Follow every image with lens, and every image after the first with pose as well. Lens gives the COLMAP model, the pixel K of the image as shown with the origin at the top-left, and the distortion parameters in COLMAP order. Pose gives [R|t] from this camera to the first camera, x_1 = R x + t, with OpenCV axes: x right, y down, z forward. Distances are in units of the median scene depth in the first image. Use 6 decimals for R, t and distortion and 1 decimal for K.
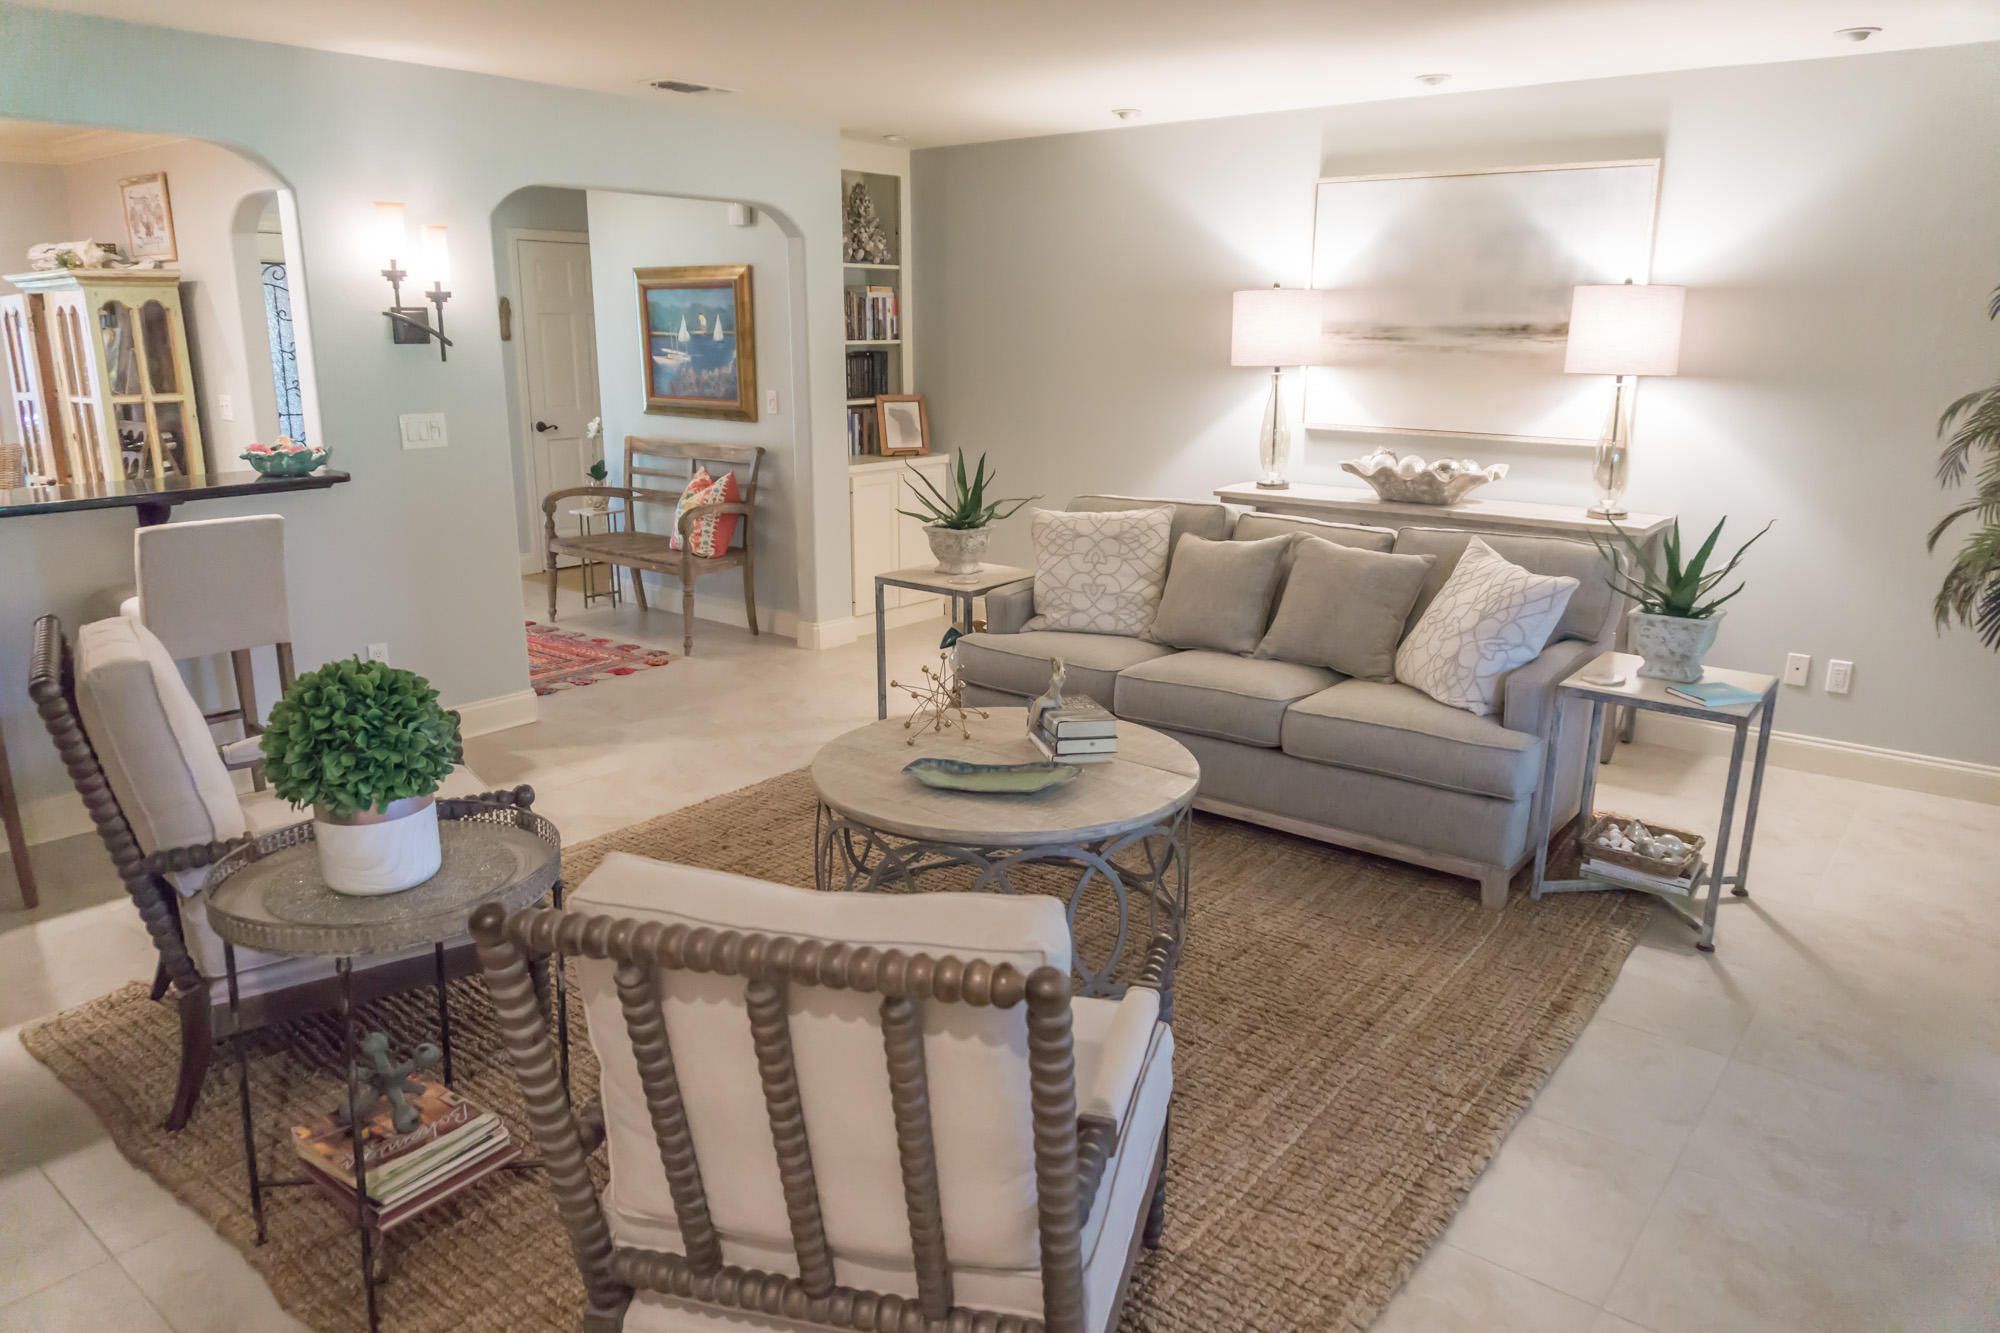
lens RADIAL K [[1340.5, 0, 1011.0], [0, 1340.5, 663.4], [0, 0, 1]] dist [-0.011060, -0.001903]
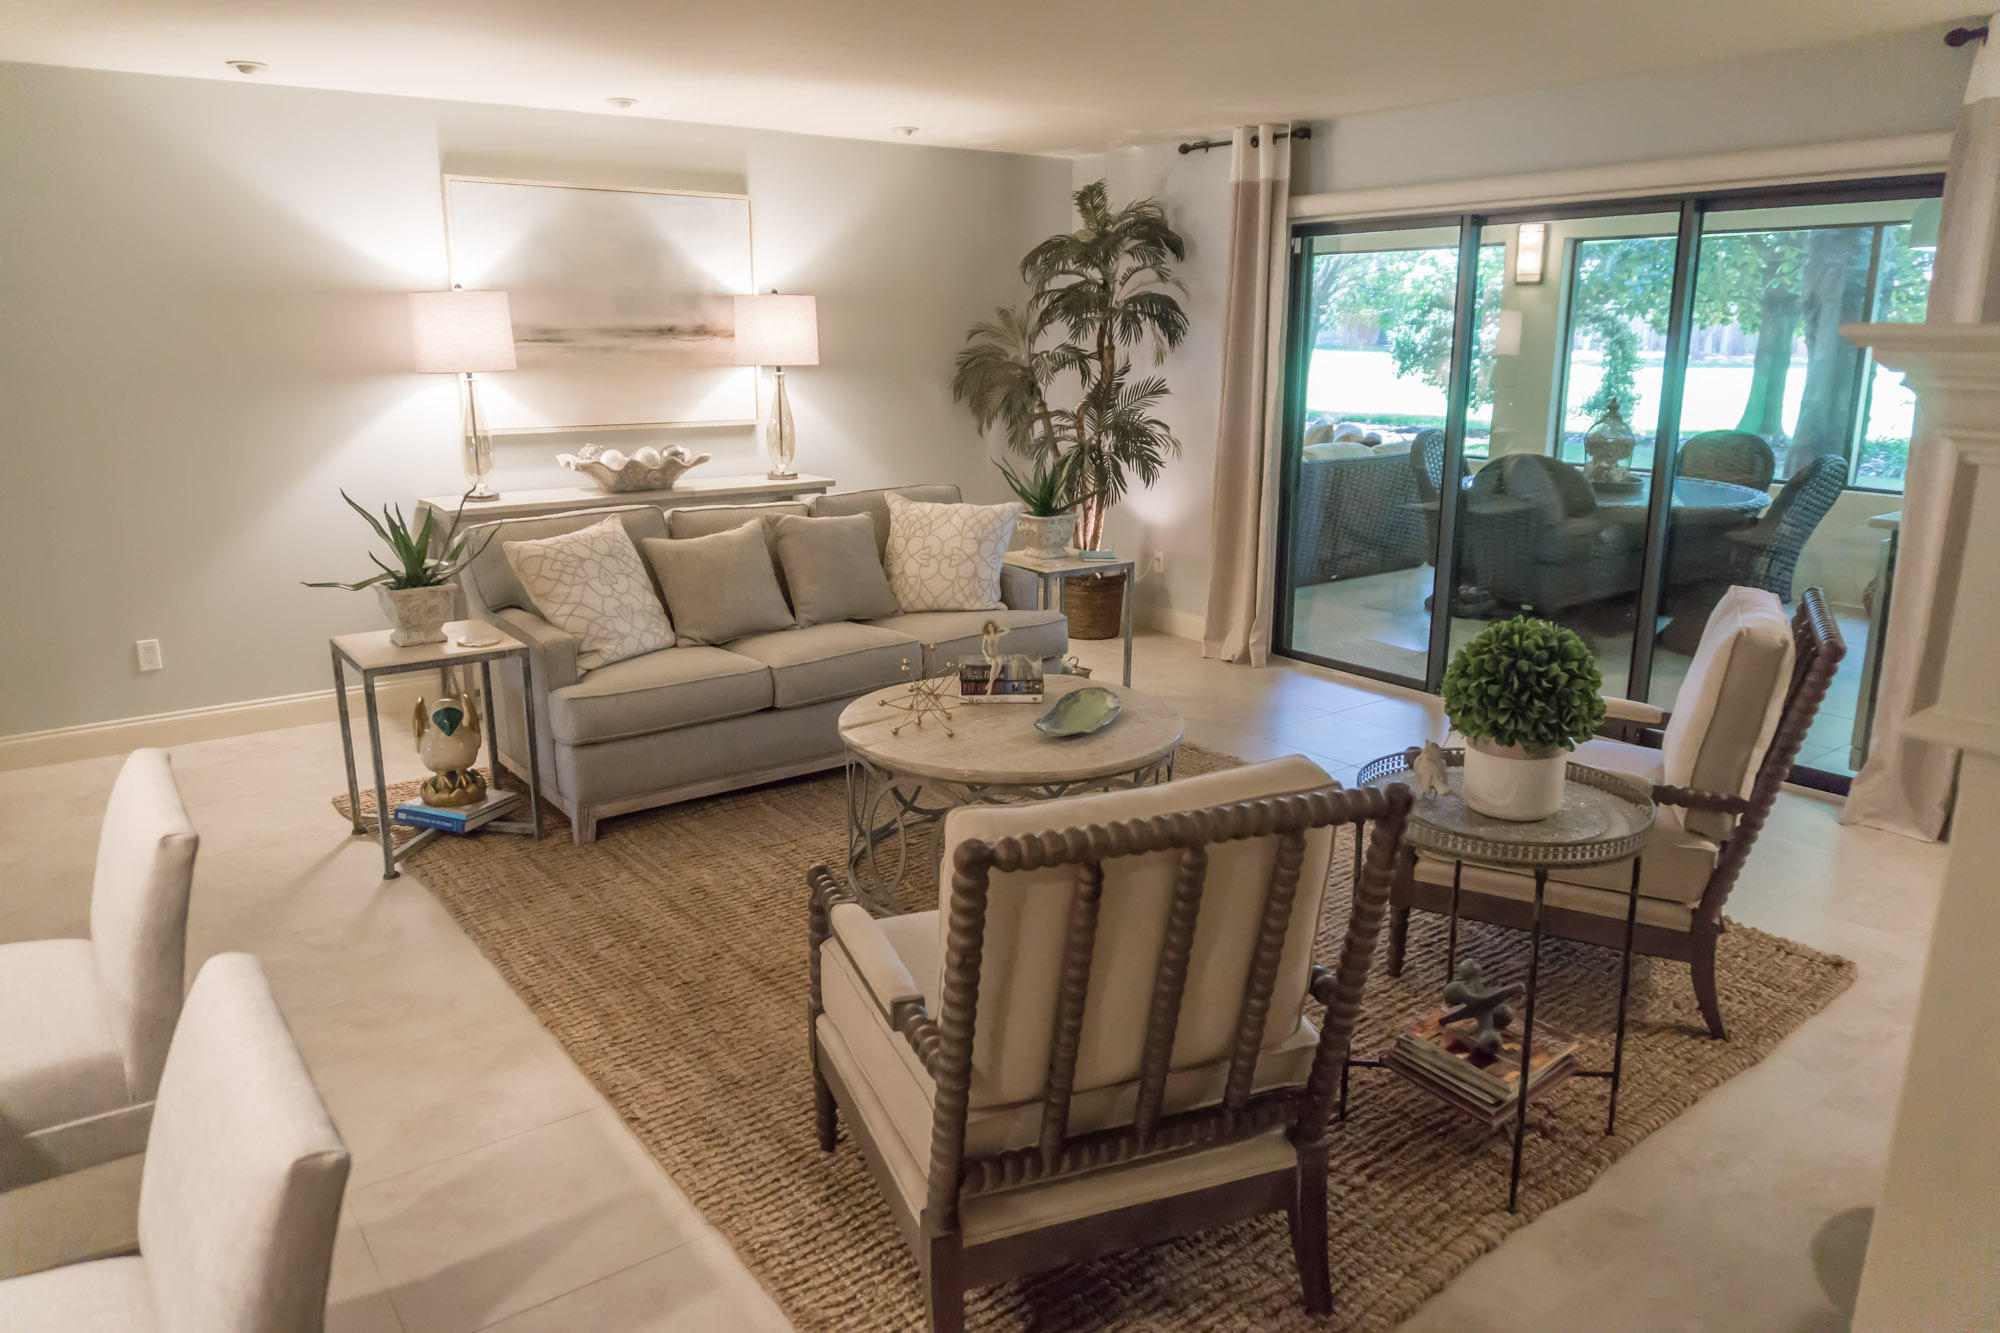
lens RADIAL K [[1340.5, 0, 1005.9], [0, 1340.5, 660.7], [0, 0, 1]] dist [-0.011060, -0.001903]
pose [[0.243757, -0.239953, 0.939683, -0.691640], [0.238351, 0.954014, 0.181784, -0.116760], [-0.940091, 0.179663, 0.289741, 0.436381]]
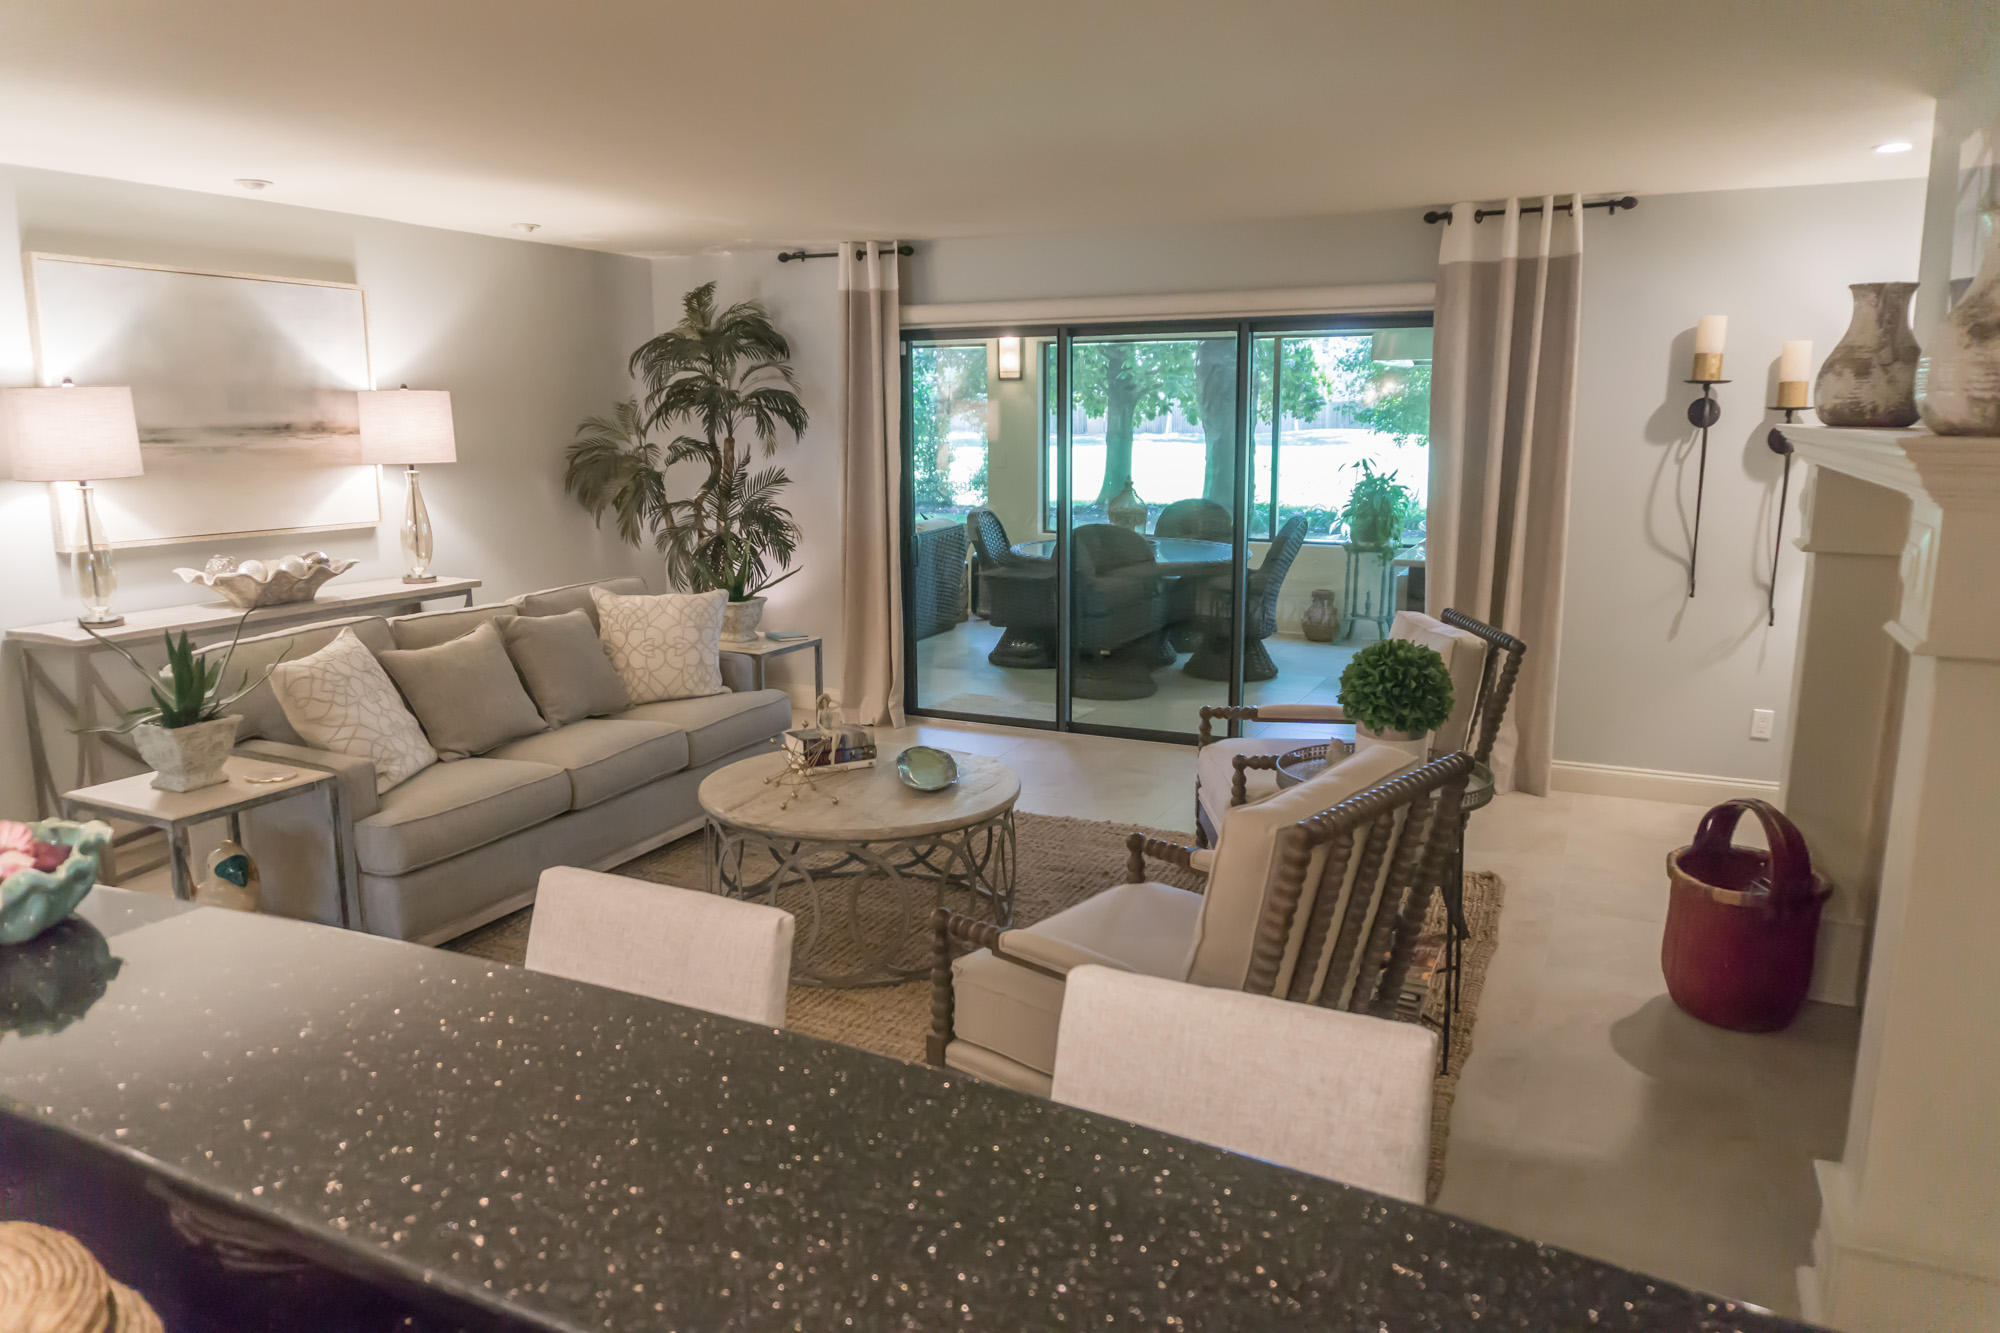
lens RADIAL K [[1340.5, 0, 1004.5], [0, 1340.5, 658.1], [0, 0, 1]] dist [-0.011060, -0.001903]
pose [[-0.234324, -0.181487, 0.955068, -0.774973], [0.238289, 0.941728, 0.237416, -0.191255], [-0.942502, 0.283214, -0.177423, 0.694761]]
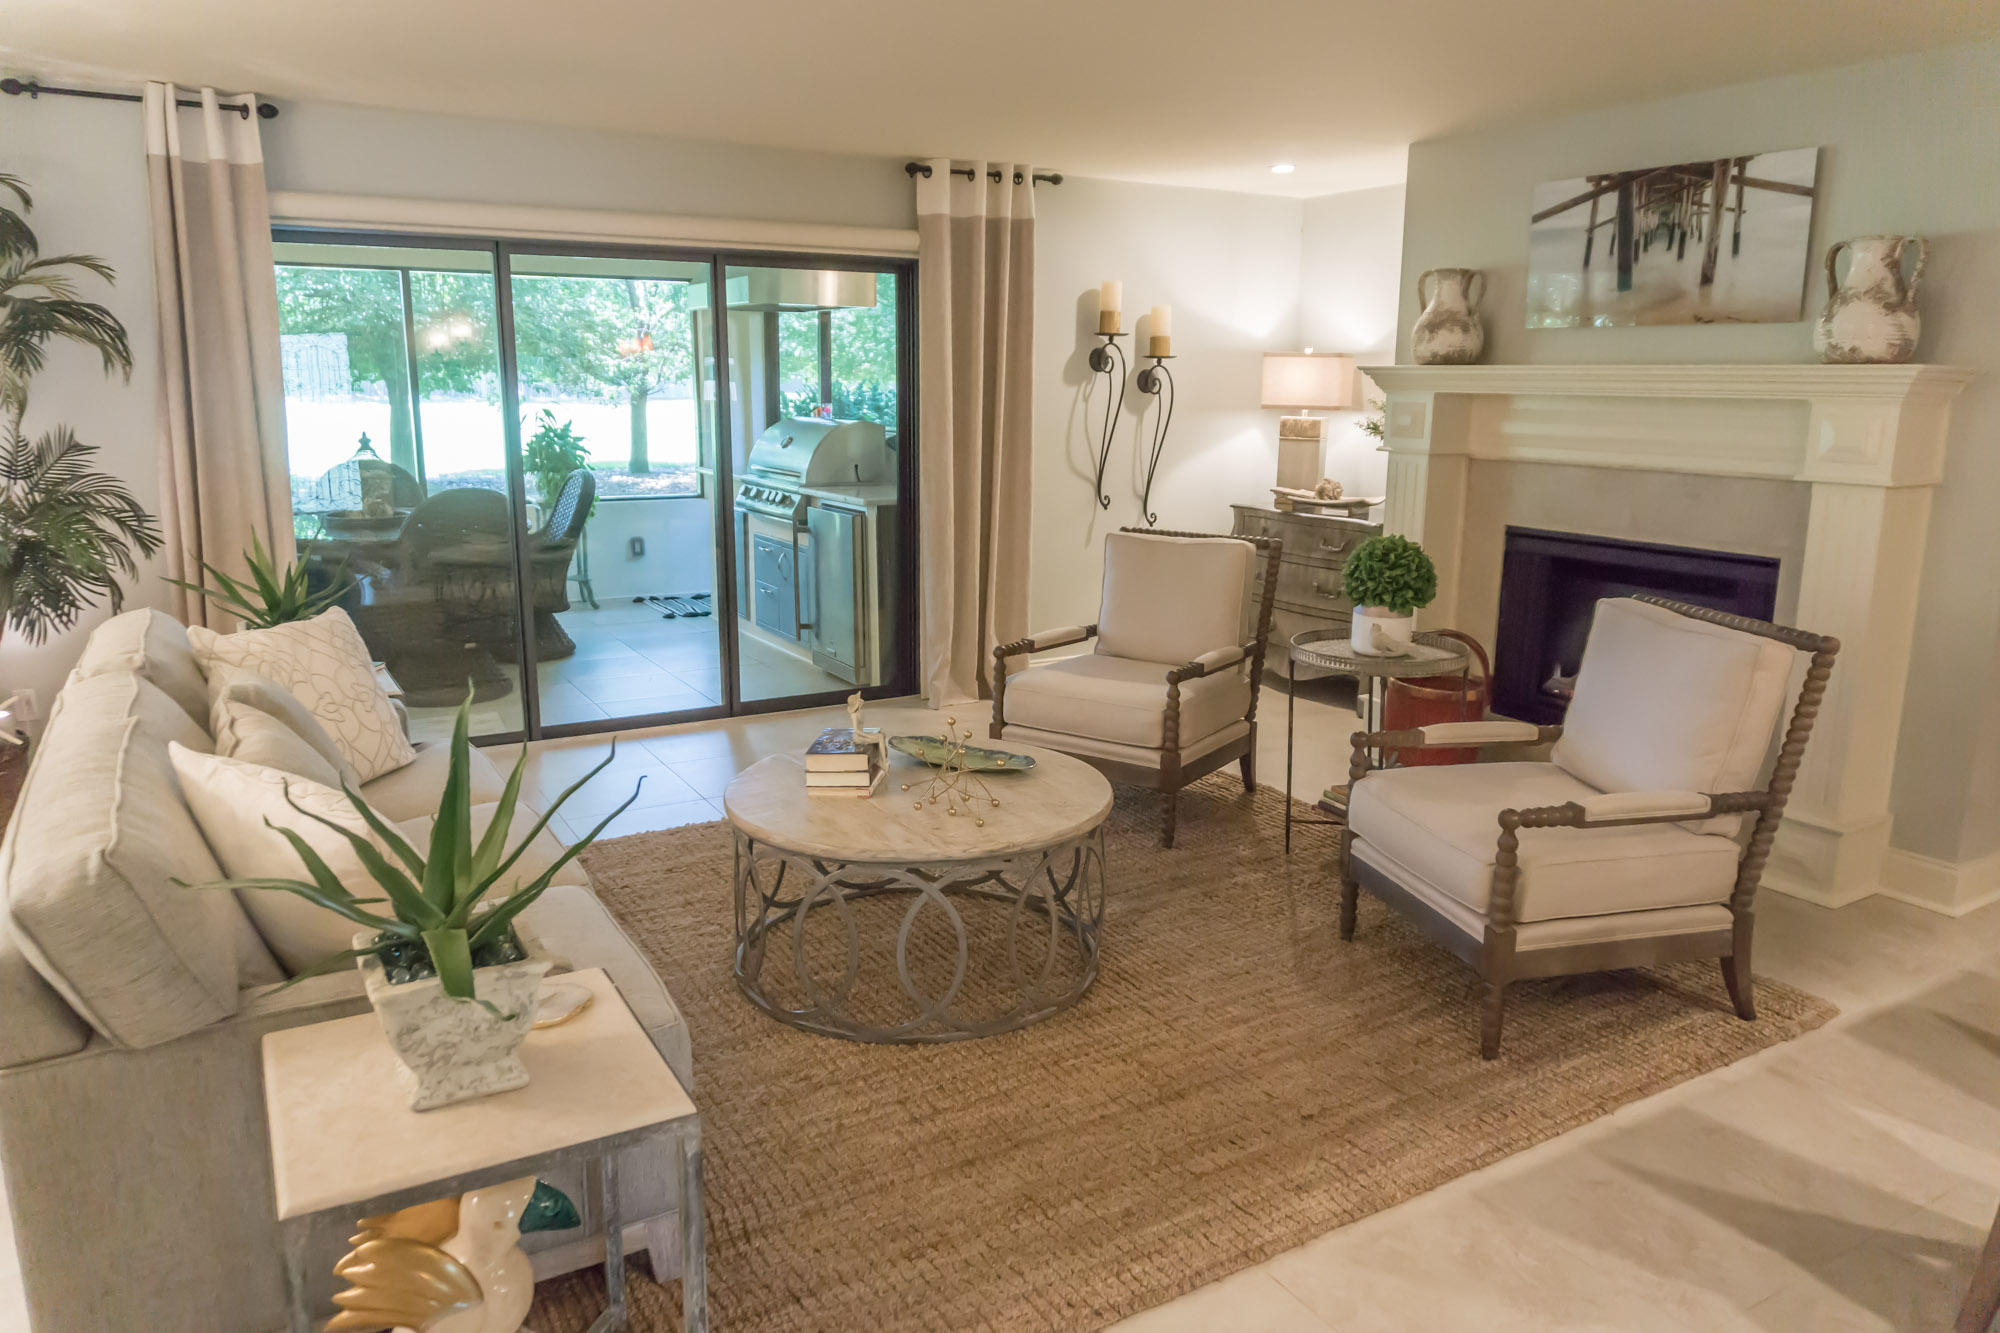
lens RADIAL K [[1340.5, 0, 989.9], [0, 1340.5, 670.5], [0, 0, 1]] dist [-0.011060, -0.001903]
pose [[-0.936079, -0.089730, 0.340153, -0.254630], [0.071151, 0.898648, 0.432862, -0.290162], [-0.344518, 0.429396, -0.834821, 1.176580]]
